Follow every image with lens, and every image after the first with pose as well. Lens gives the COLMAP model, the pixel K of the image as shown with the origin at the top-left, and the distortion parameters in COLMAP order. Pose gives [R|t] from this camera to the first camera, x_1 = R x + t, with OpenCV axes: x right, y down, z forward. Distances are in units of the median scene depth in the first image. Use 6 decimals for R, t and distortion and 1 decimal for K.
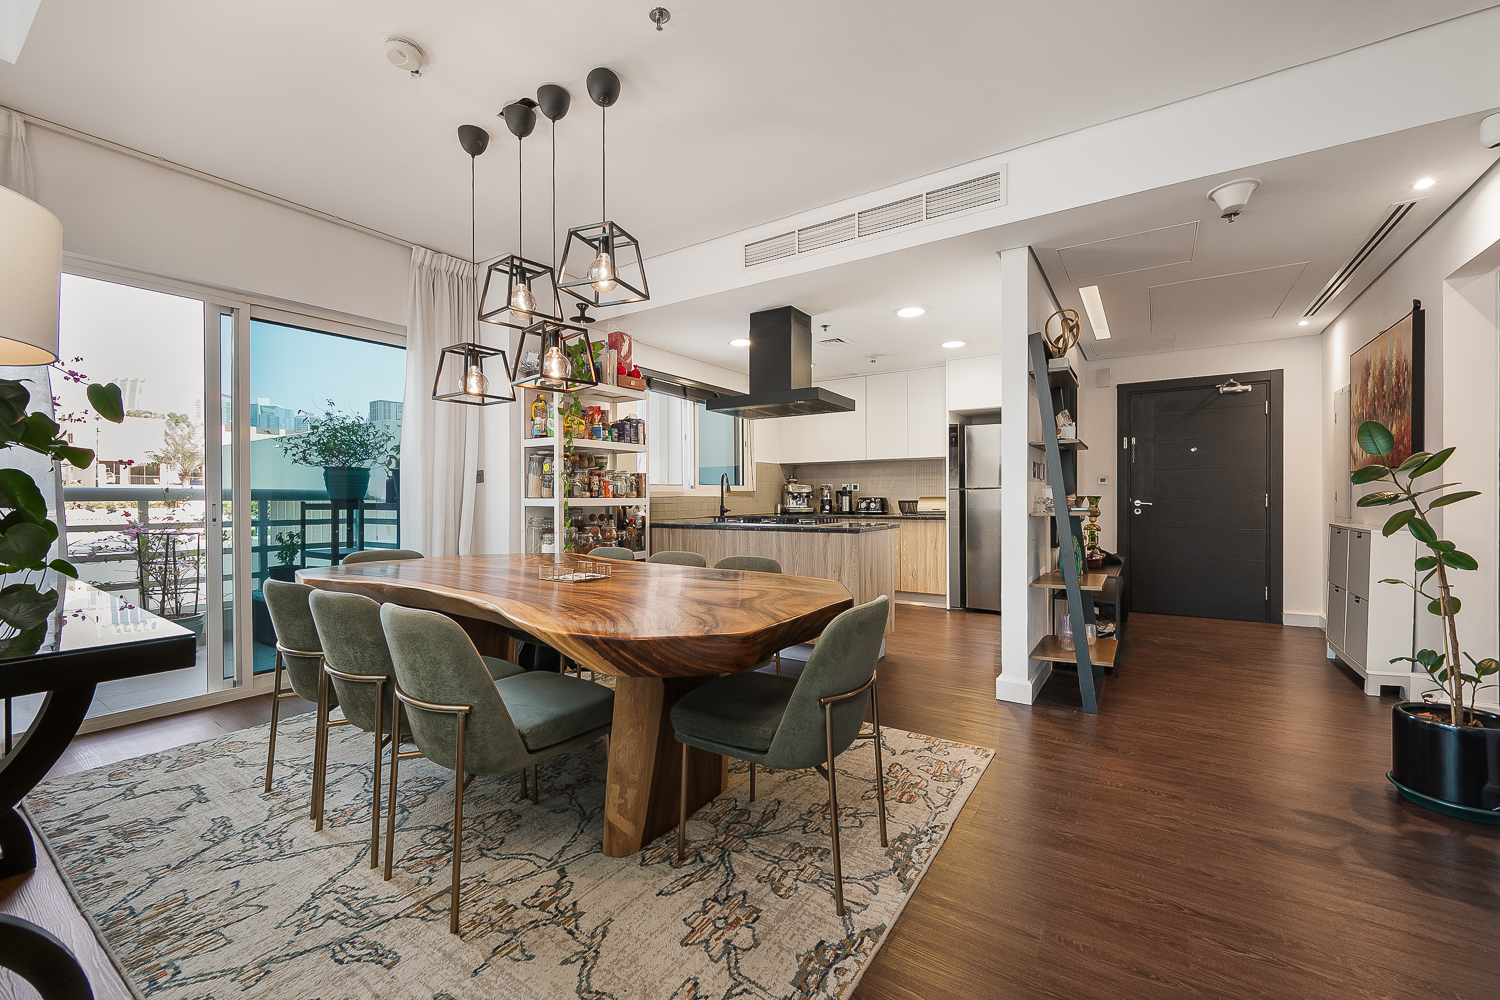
lens RADIAL K [[605.2, 0, 742.8], [0, 605.2, 501.3], [0, 0, 1]] dist [-0.000576, -0.000022]
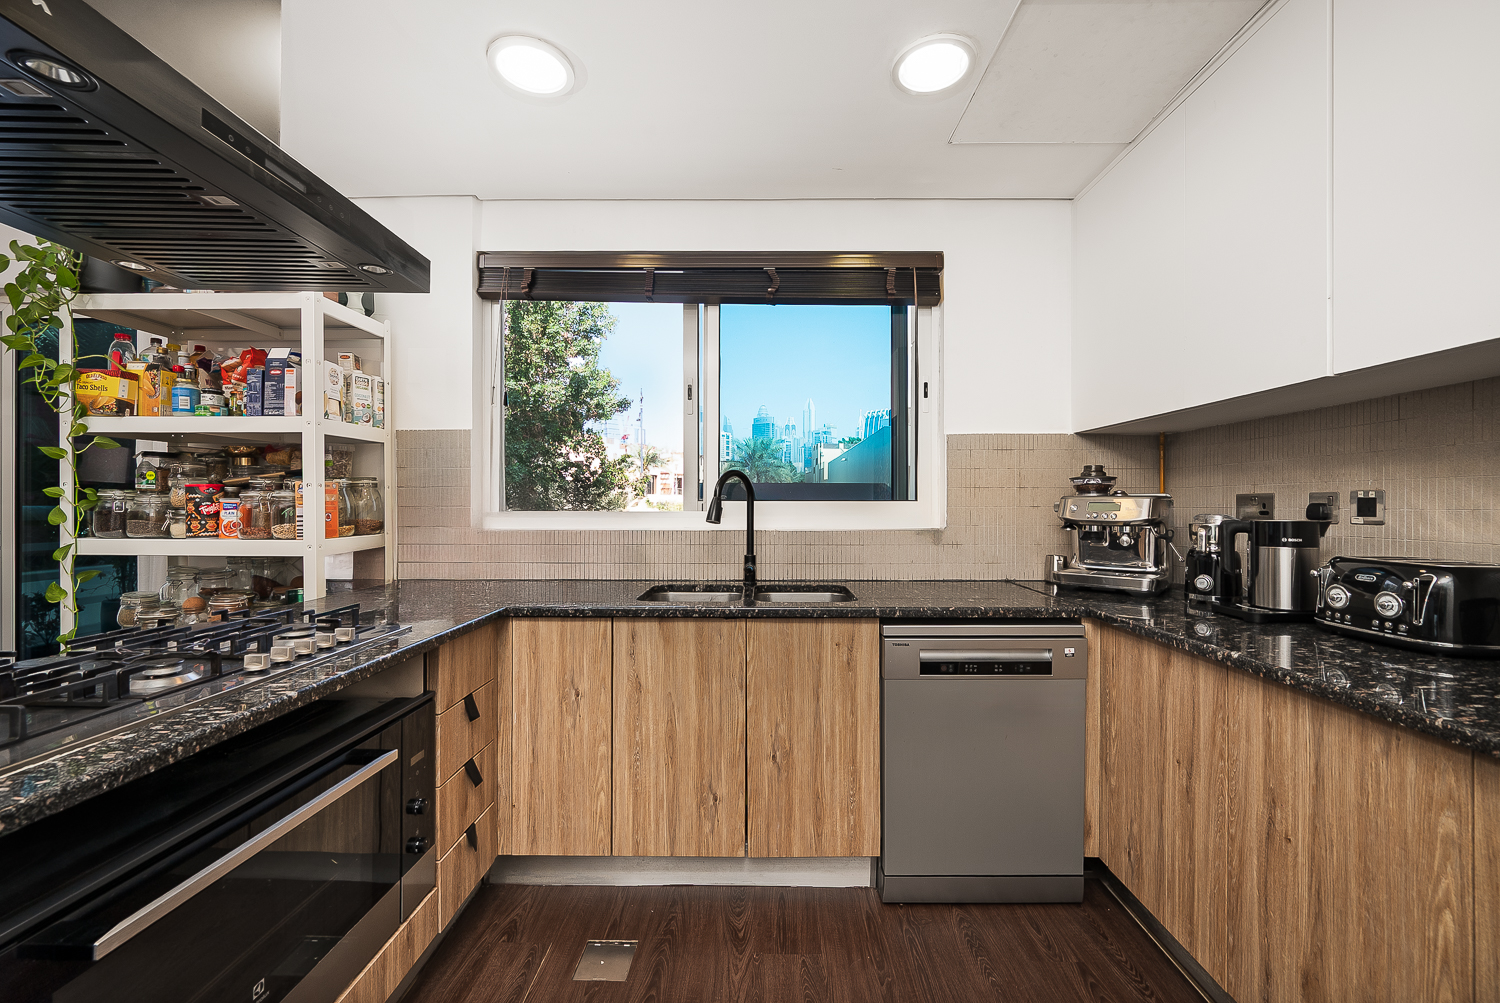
lens RADIAL K [[597.7, 0, 765.7], [0, 597.7, 502.1], [0, 0, 1]] dist [-0.000832, -0.000086]
pose [[0.559568, 0.004526, -0.828772, 0.289100], [-0.010715, 0.999941, -0.001774, -0.026570], [0.828715, 0.009873, 0.559584, 0.797960]]
